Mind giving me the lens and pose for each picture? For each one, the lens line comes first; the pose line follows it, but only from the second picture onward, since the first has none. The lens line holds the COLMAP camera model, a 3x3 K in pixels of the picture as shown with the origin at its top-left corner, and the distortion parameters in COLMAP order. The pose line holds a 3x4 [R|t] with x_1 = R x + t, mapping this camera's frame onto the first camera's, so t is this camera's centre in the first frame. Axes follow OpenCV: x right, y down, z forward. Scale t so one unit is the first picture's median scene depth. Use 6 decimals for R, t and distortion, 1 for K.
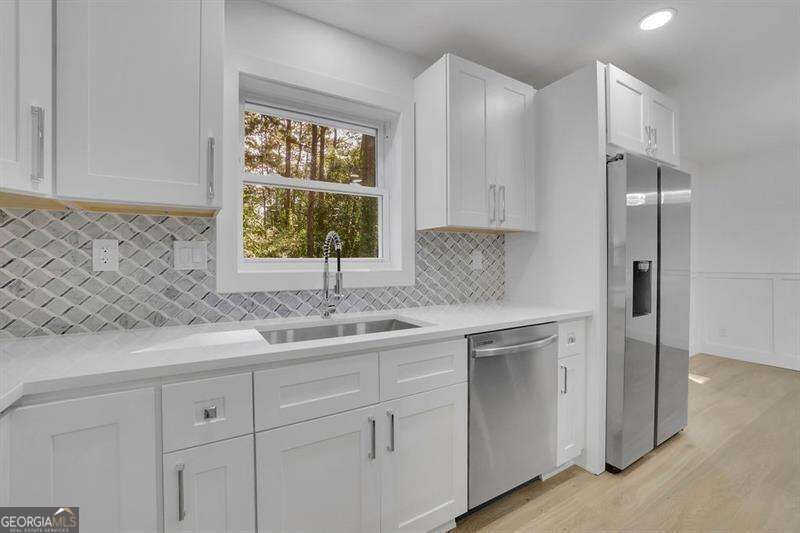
lens RADIAL K [[347.5, 0, 400.3], [0, 347.5, 267.3], [0, 0, 1]] dist [-0.020736, 0.001288]
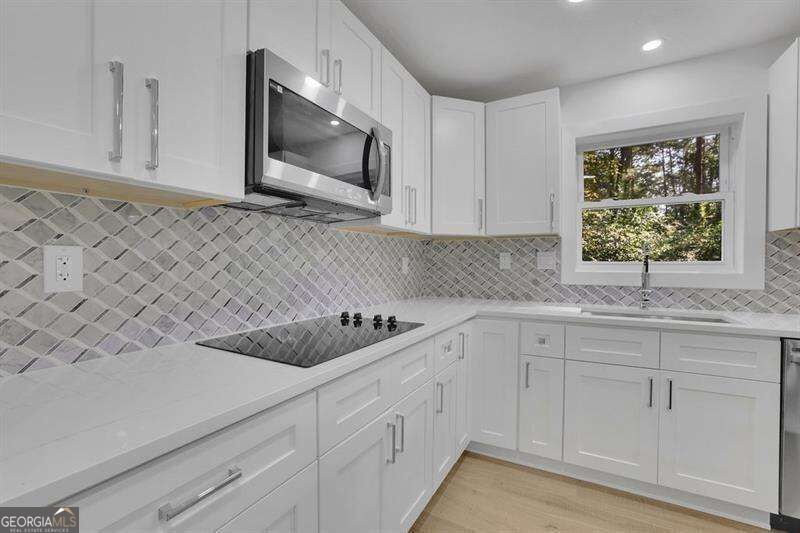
lens RADIAL K [[347.5, 0, 398.8], [0, 347.5, 266.6], [0, 0, 1]] dist [-0.020736, 0.001288]
pose [[0.509369, 0.010302, -0.860486, 0.460475], [-0.013349, 0.999903, 0.004070, -0.002421], [0.860444, 0.009413, 0.509457, -0.456501]]
